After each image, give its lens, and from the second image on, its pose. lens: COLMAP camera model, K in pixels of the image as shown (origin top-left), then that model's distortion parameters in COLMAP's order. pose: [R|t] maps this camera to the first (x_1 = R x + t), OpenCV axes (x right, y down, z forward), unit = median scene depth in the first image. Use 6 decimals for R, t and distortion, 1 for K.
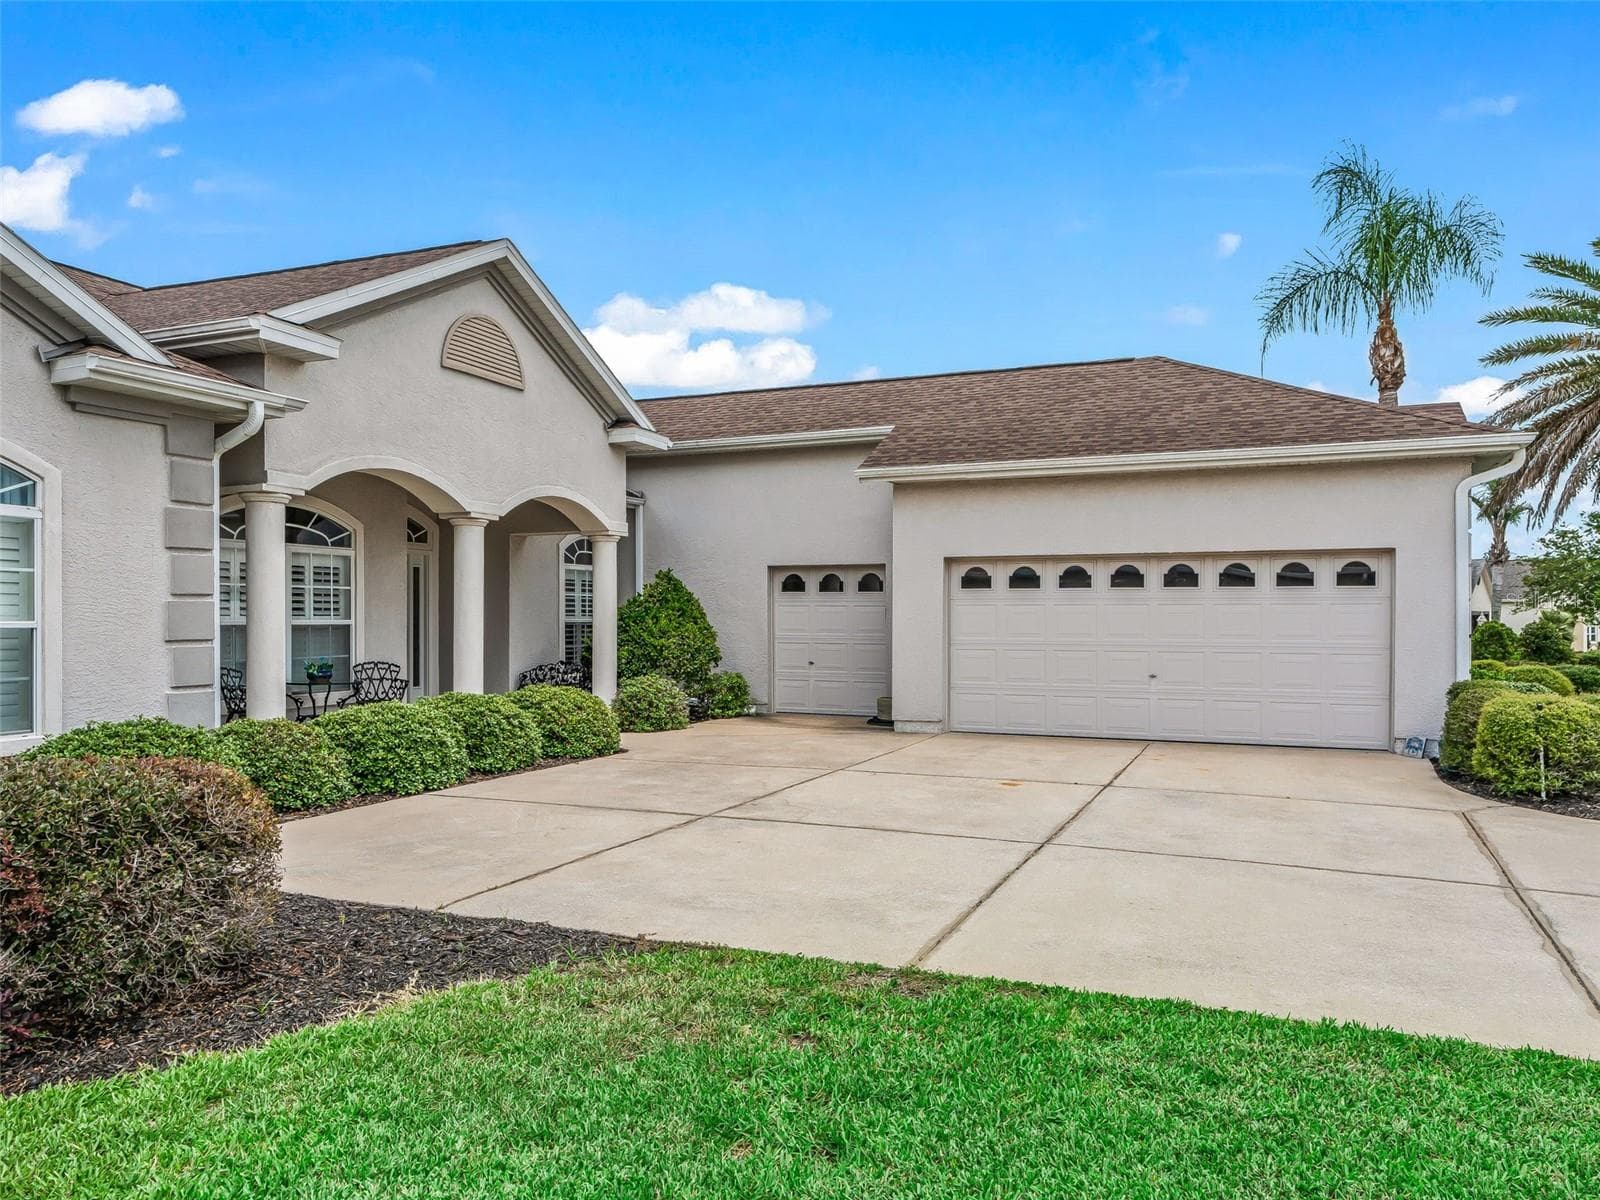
lens RADIAL K [[1151.9, 0, 788.2], [0, 1151.9, 609.9], [0, 0, 1]] dist [0.008176, 0.005020]
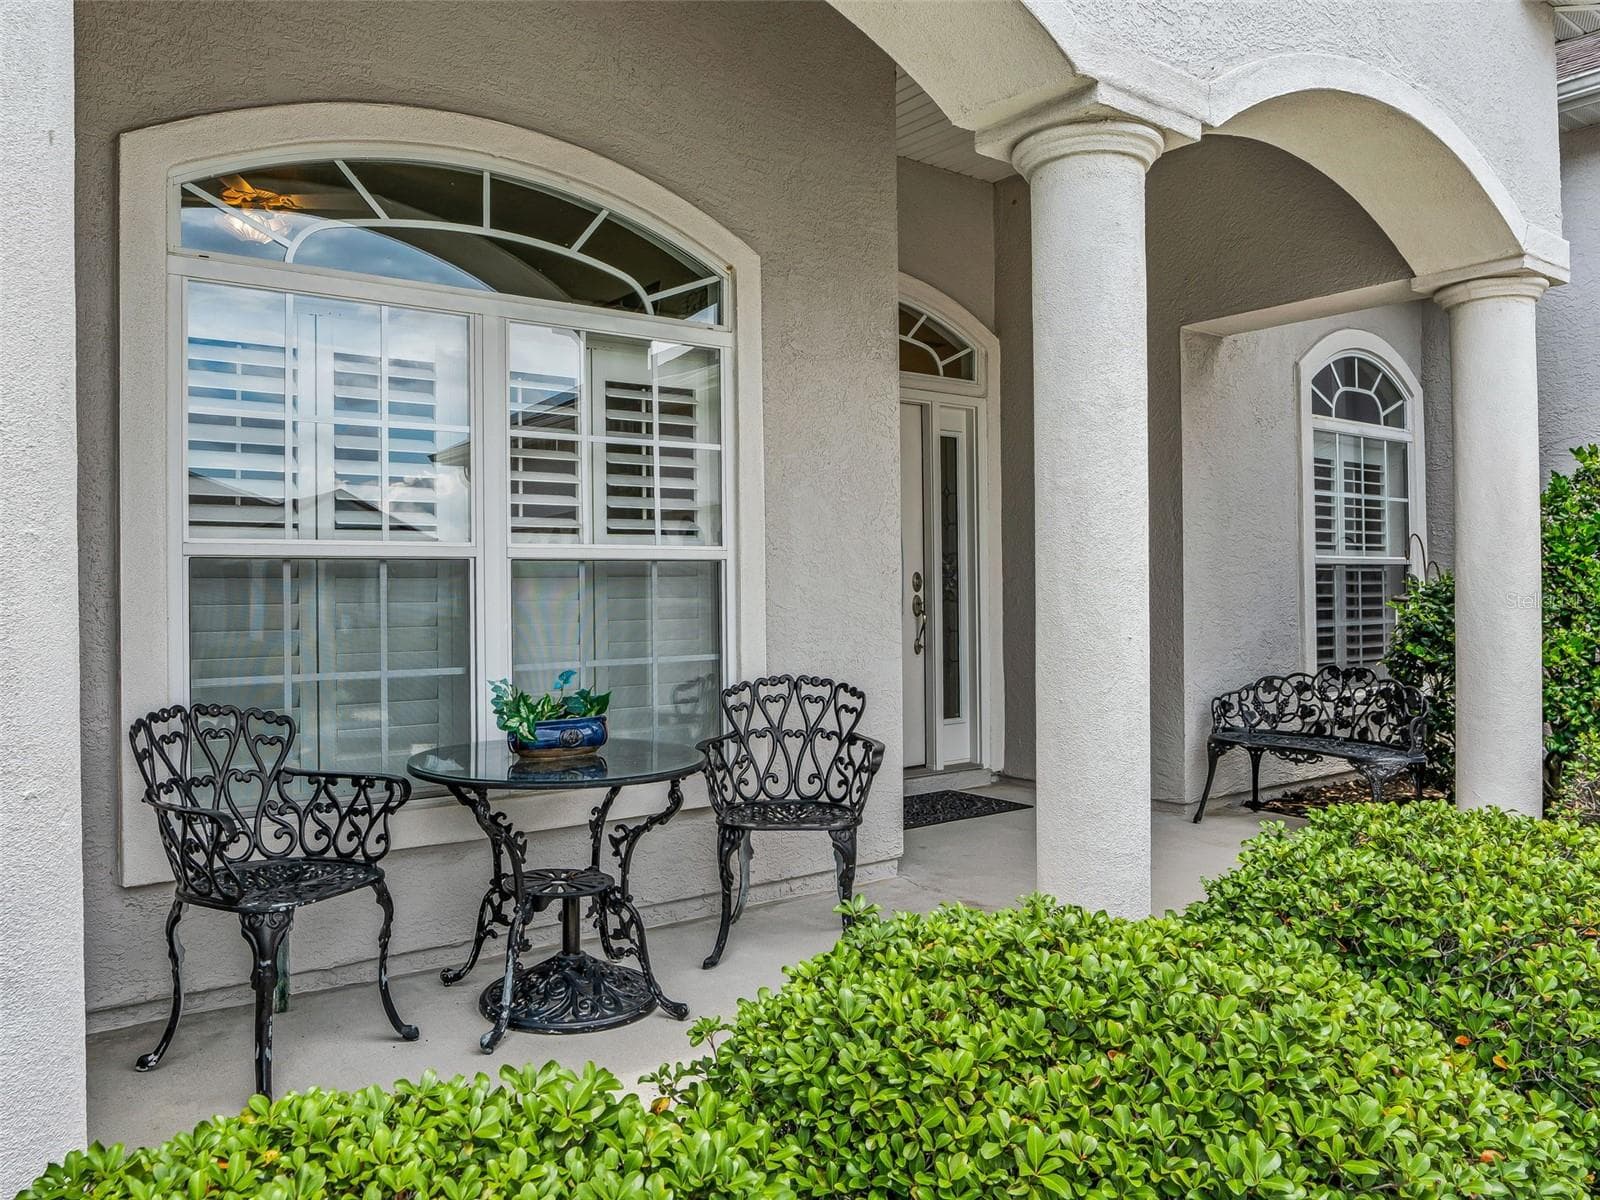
lens RADIAL K [[1193.1, 0, 774.4], [0, 1193.1, 588.1], [0, 0, 1]] dist [-0.013924, -0.010365]
pose [[0.875961, -0.006760, -0.482334, -0.206223], [0.010995, 0.999922, 0.005954, 0.018780], [0.482256, -0.010519, 0.875967, 0.716100]]
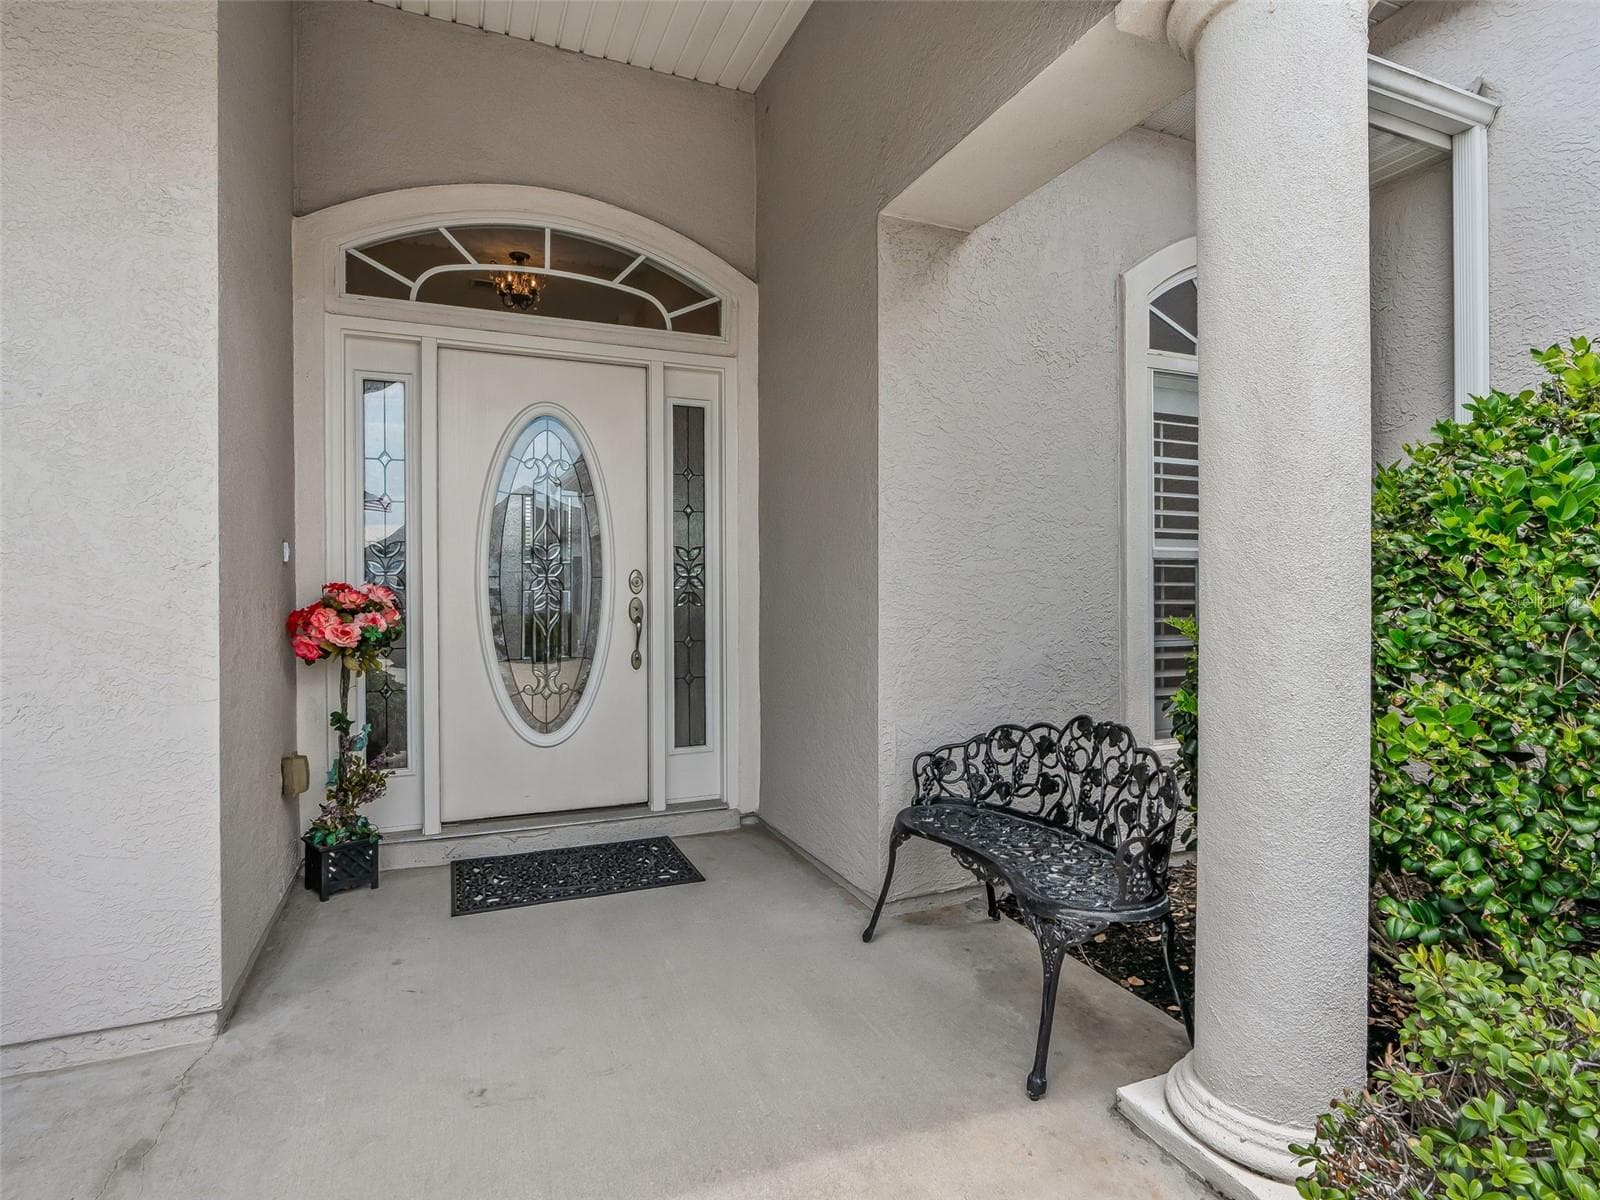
lens RADIAL K [[862.2, 0, 794.8], [0, 862.2, 594.0], [0, 0, 1]] dist [-0.011677, 0.002107]
pose [[0.737281, 0.004470, -0.675571, -0.150008], [0.008324, 0.999842, 0.015699, 0.019961], [0.675535, -0.017198, 0.737128, 1.013833]]
